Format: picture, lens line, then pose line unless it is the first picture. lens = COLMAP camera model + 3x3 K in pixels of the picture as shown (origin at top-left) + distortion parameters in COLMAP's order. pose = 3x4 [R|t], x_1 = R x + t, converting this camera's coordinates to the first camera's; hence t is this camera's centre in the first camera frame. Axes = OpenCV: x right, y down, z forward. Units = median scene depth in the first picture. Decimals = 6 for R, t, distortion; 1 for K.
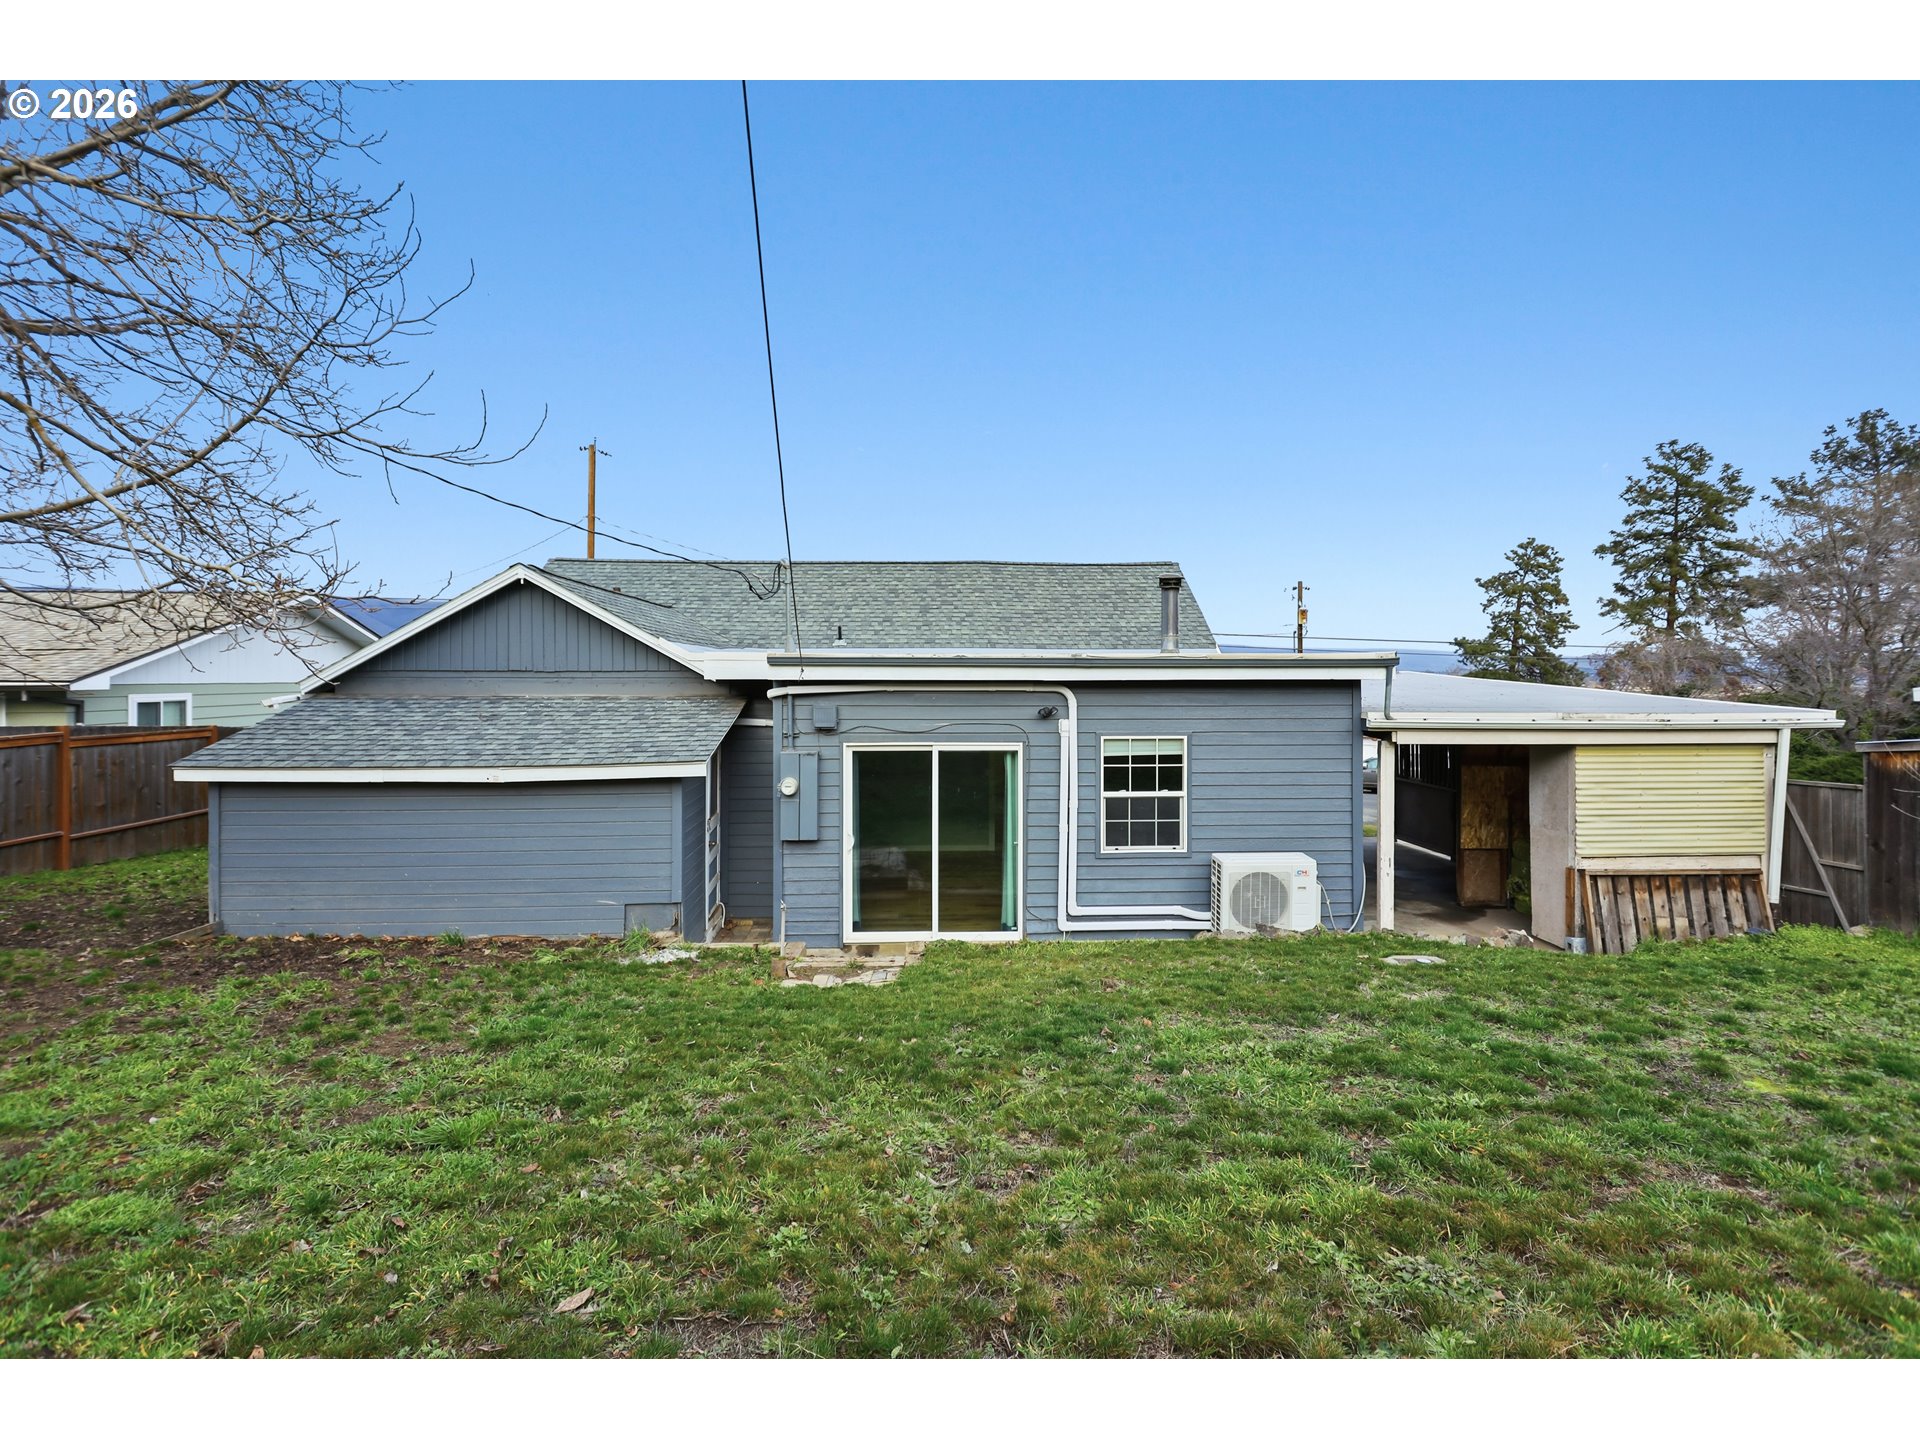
lens RADIAL K [[935.4, 0, 963.3], [0, 935.4, 690.9], [0, 0, 1]] dist [0.000610, 0.000314]
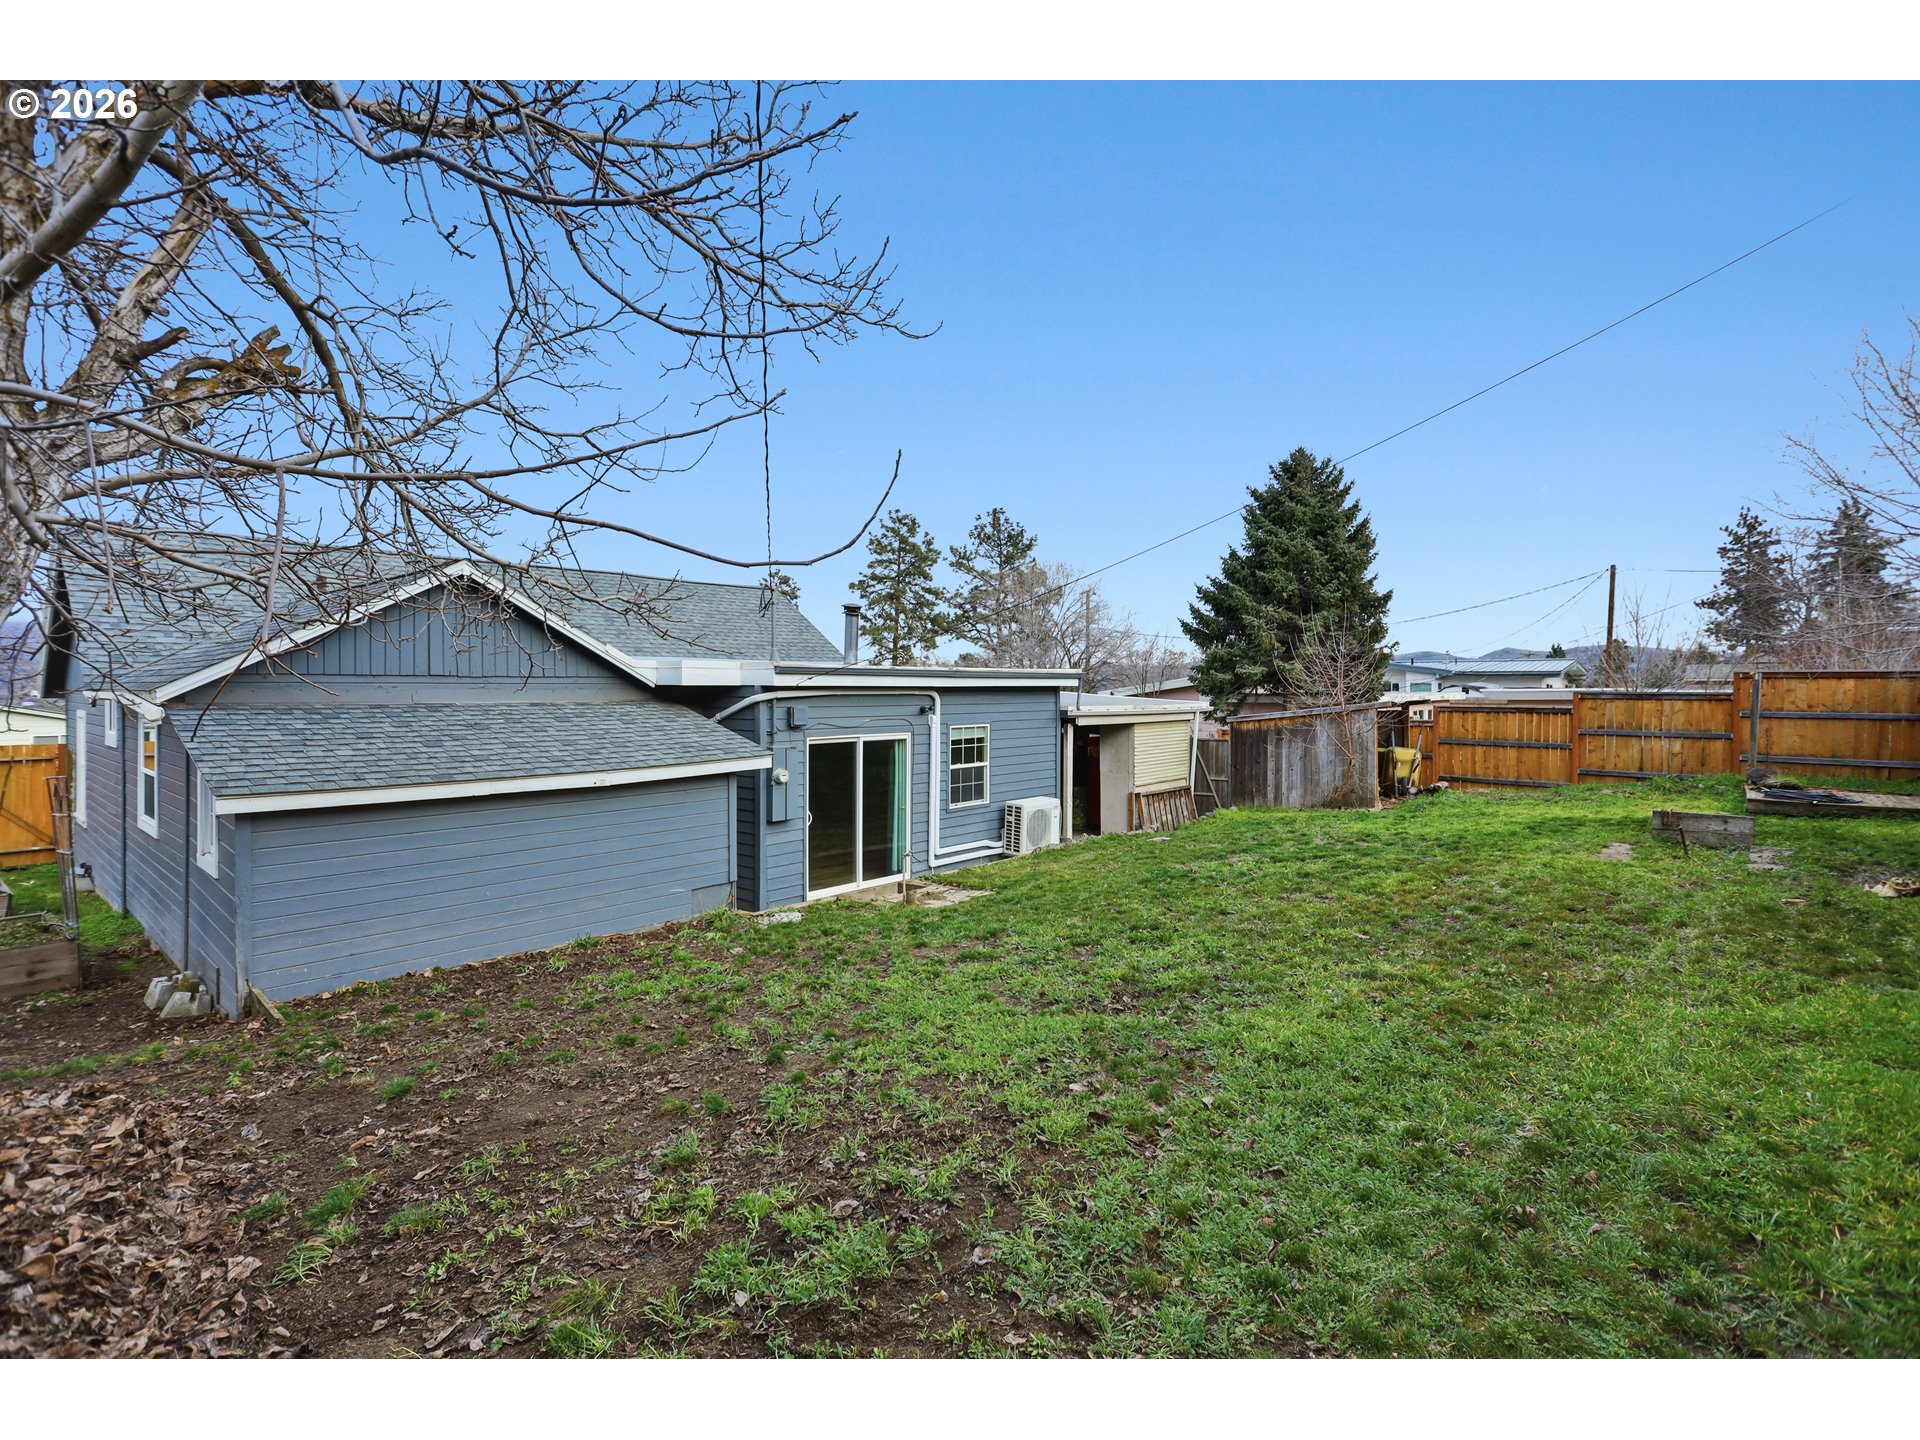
lens RADIAL K [[935.4, 0, 963.3], [0, 935.4, 690.9], [0, 0, 1]] dist [0.000610, 0.000314]
pose [[0.691147, -0.002678, 0.722709, -0.846208], [0.008216, 0.999958, -0.004152, 0.001451], [-0.722668, 0.008807, 0.691140, 0.007367]]
